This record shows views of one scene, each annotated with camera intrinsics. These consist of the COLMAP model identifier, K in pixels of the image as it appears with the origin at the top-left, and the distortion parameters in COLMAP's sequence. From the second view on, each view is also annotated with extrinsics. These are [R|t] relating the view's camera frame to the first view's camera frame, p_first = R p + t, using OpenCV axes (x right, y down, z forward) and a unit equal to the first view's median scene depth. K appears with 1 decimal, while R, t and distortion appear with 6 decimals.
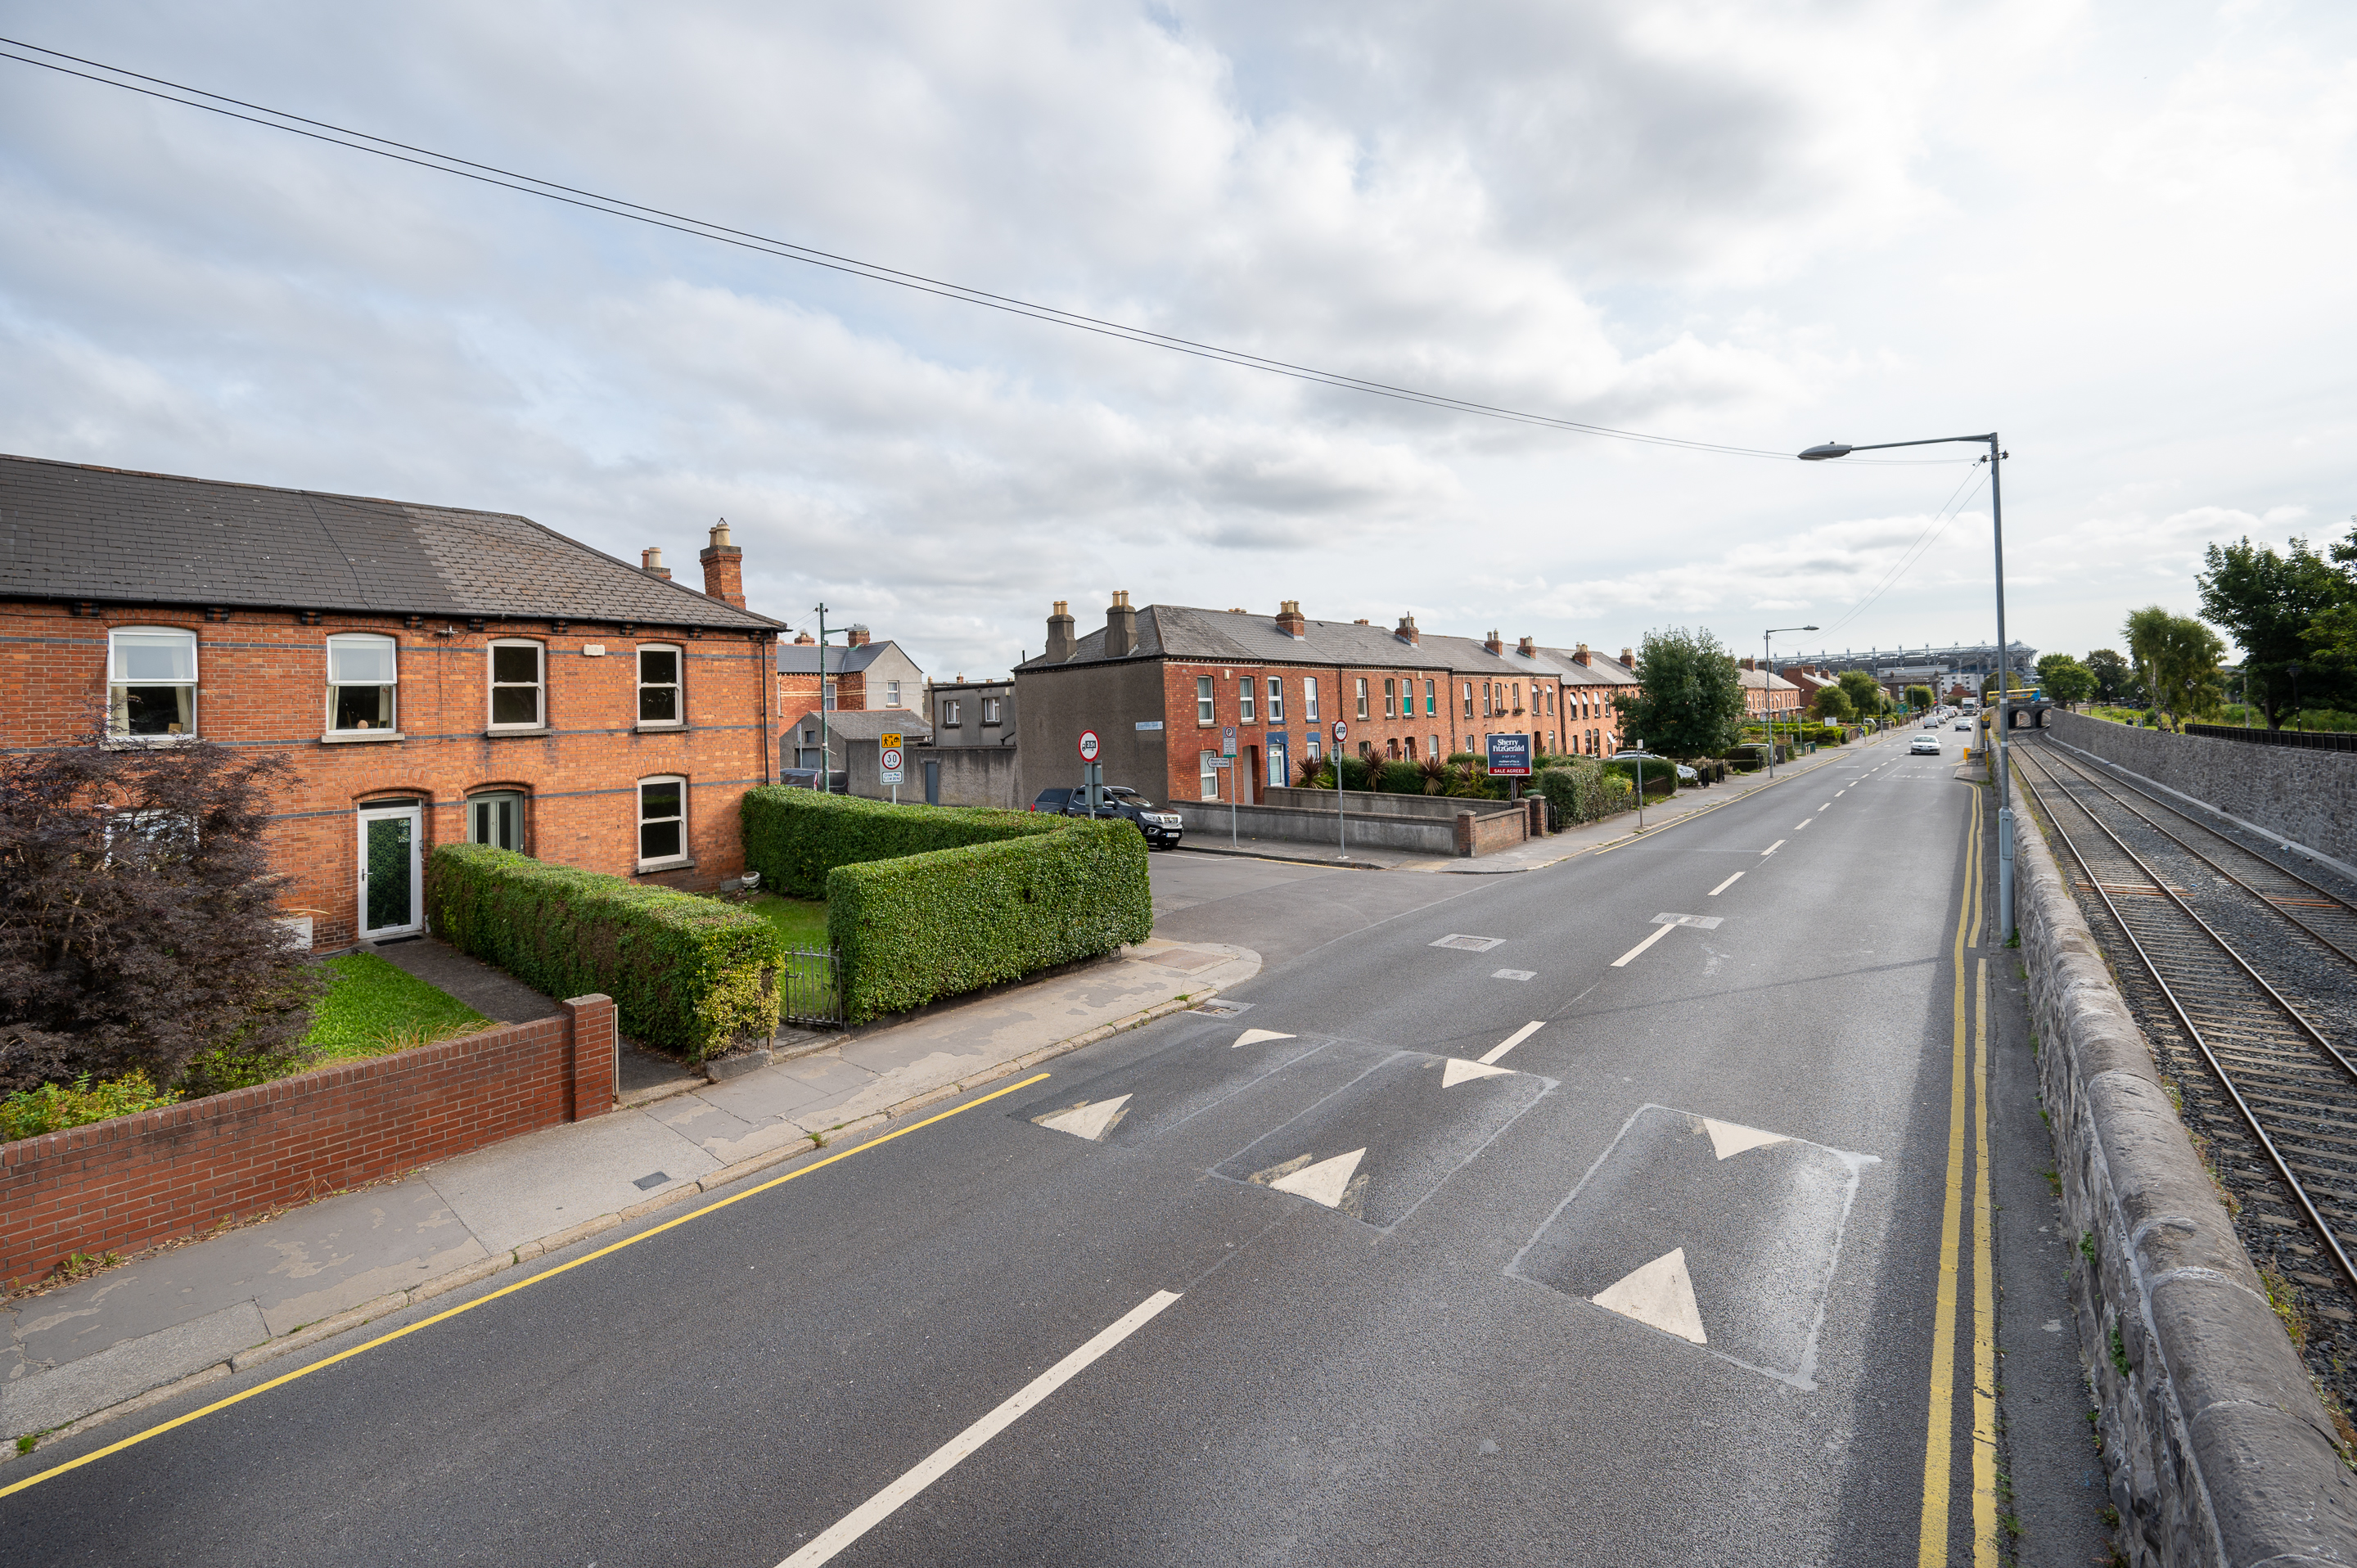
lens RADIAL K [[949.6, 0, 1190.3], [0, 949.6, 753.0], [0, 0, 1]] dist [0.070234, -0.033368]
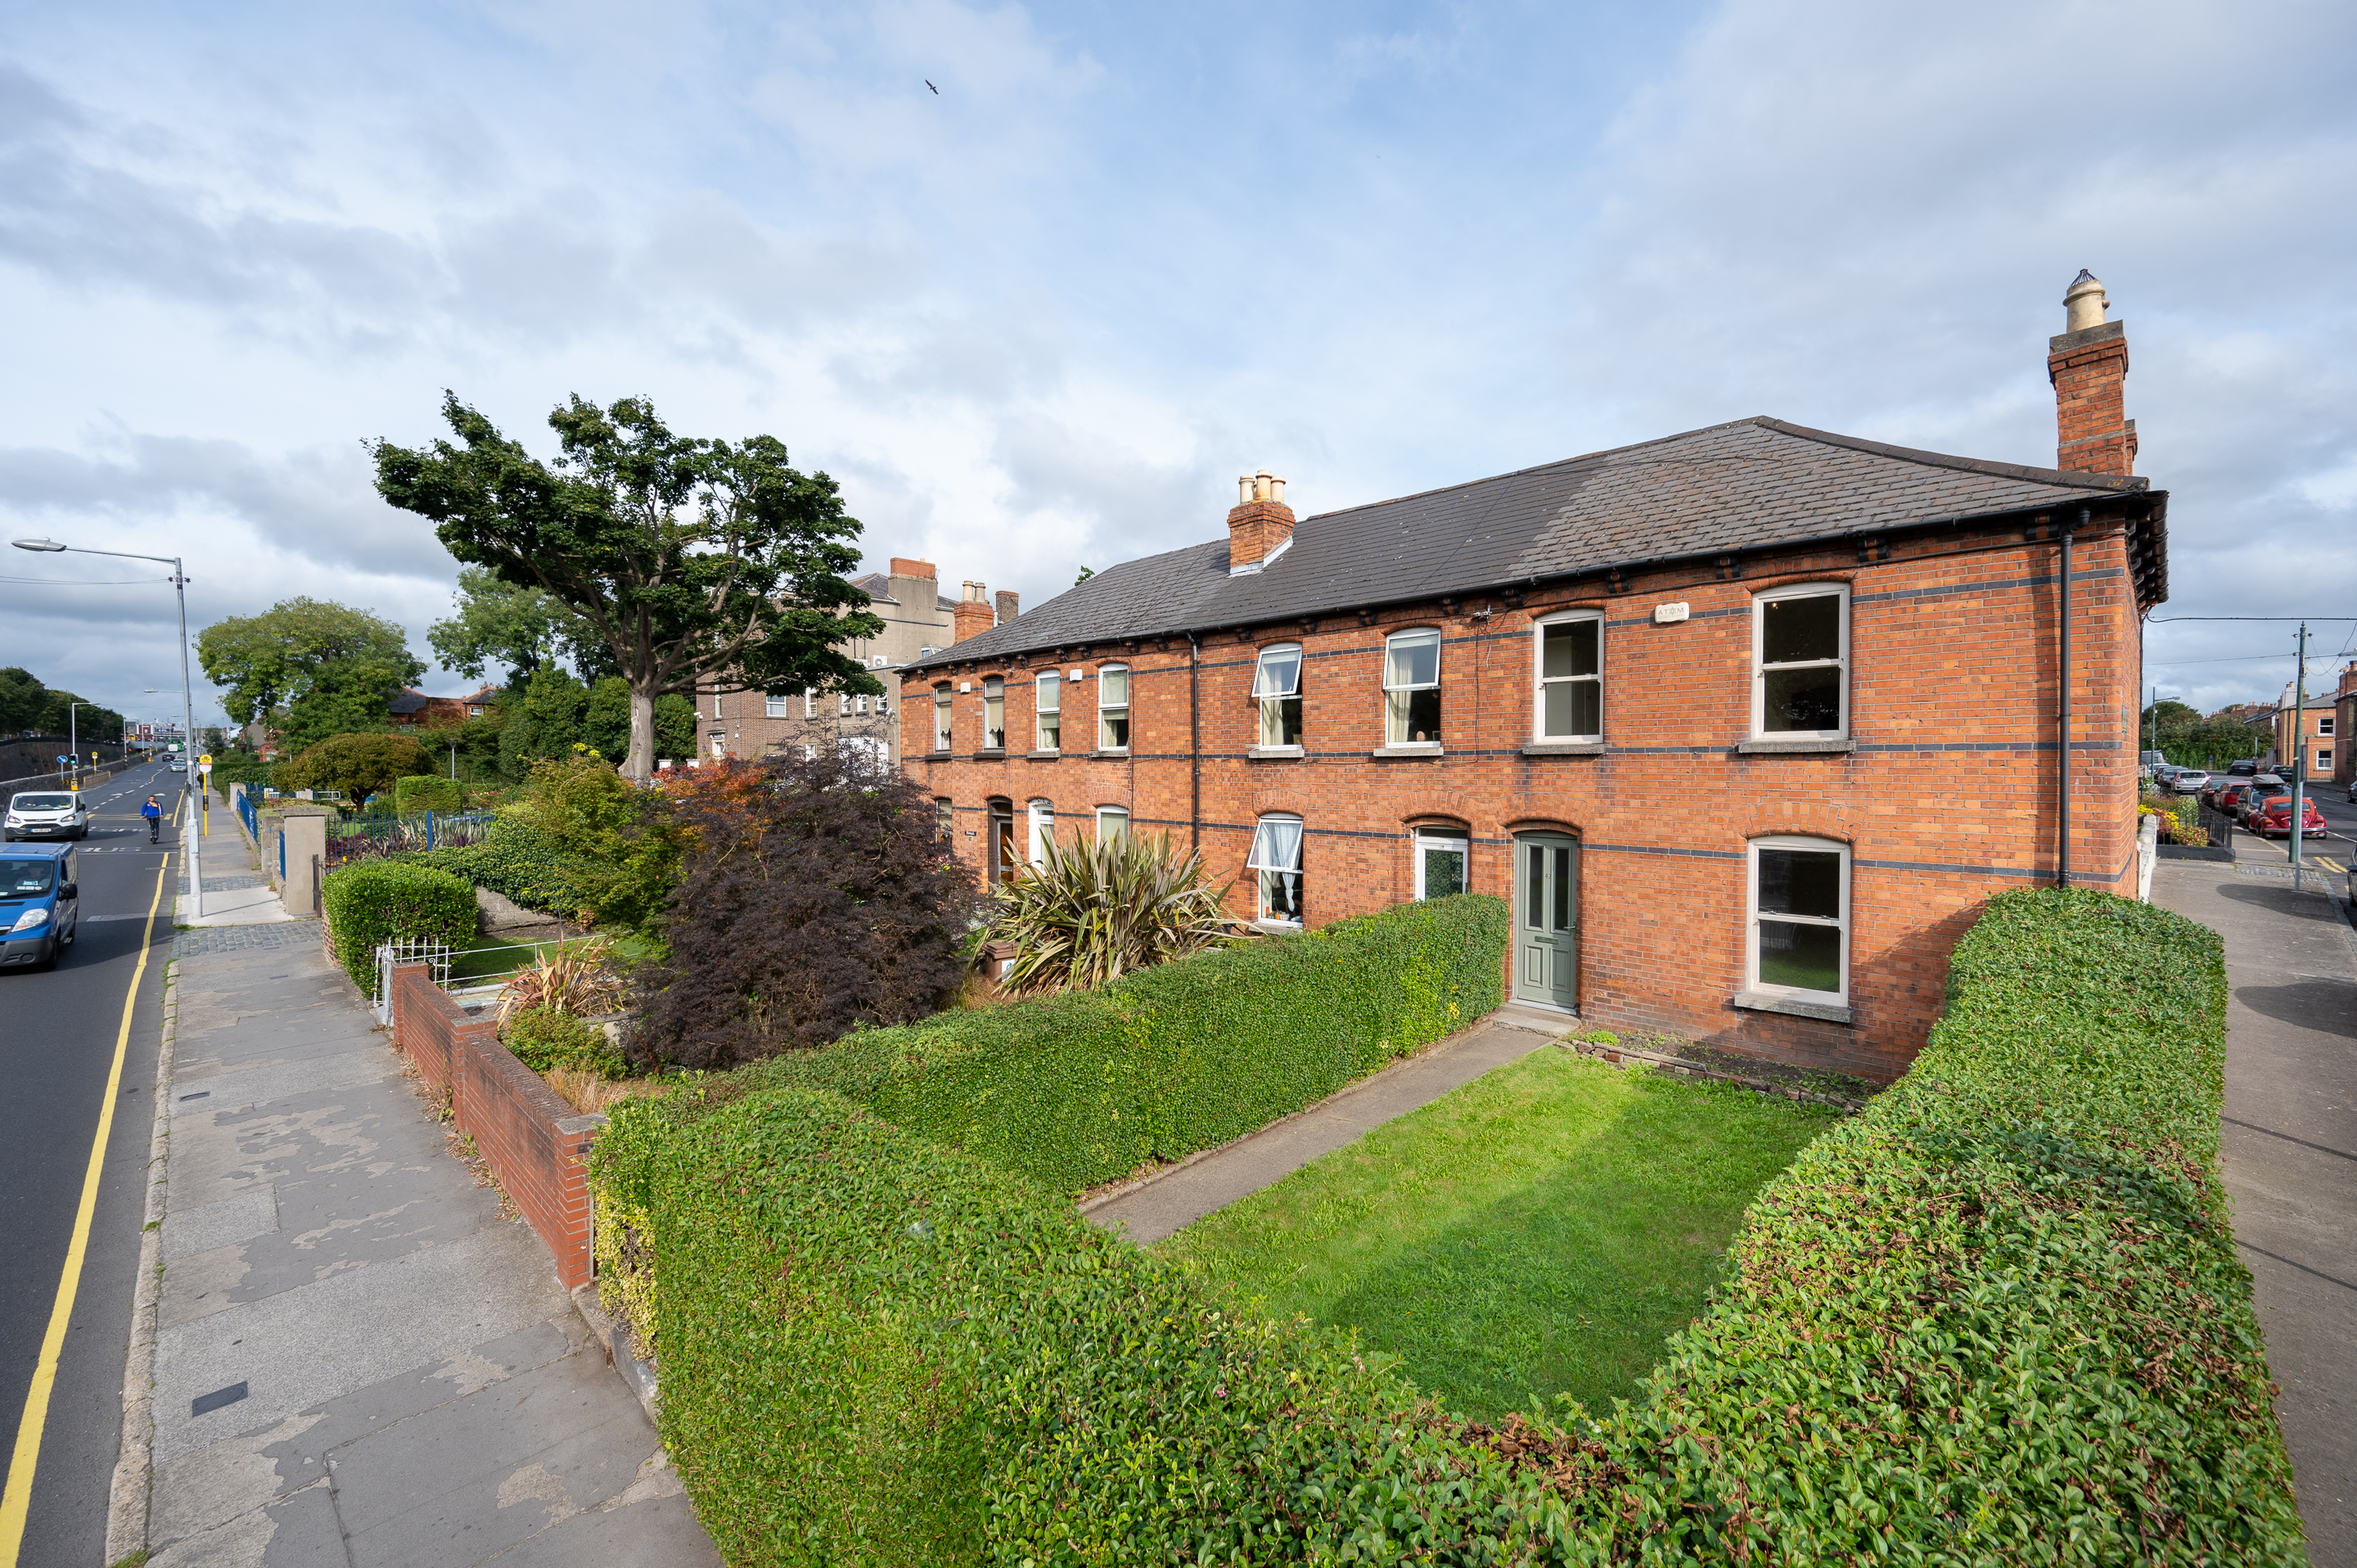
lens RADIAL K [[994.2, 0, 1178.5], [0, 994.2, 784.0], [0, 0, 1]] dist [0.010023, 0.000018]
pose [[-0.111149, 0.062294, -0.991850, 0.031197], [-0.028035, 0.997440, 0.065786, -0.034363], [0.993408, 0.035119, -0.109118, 0.795463]]
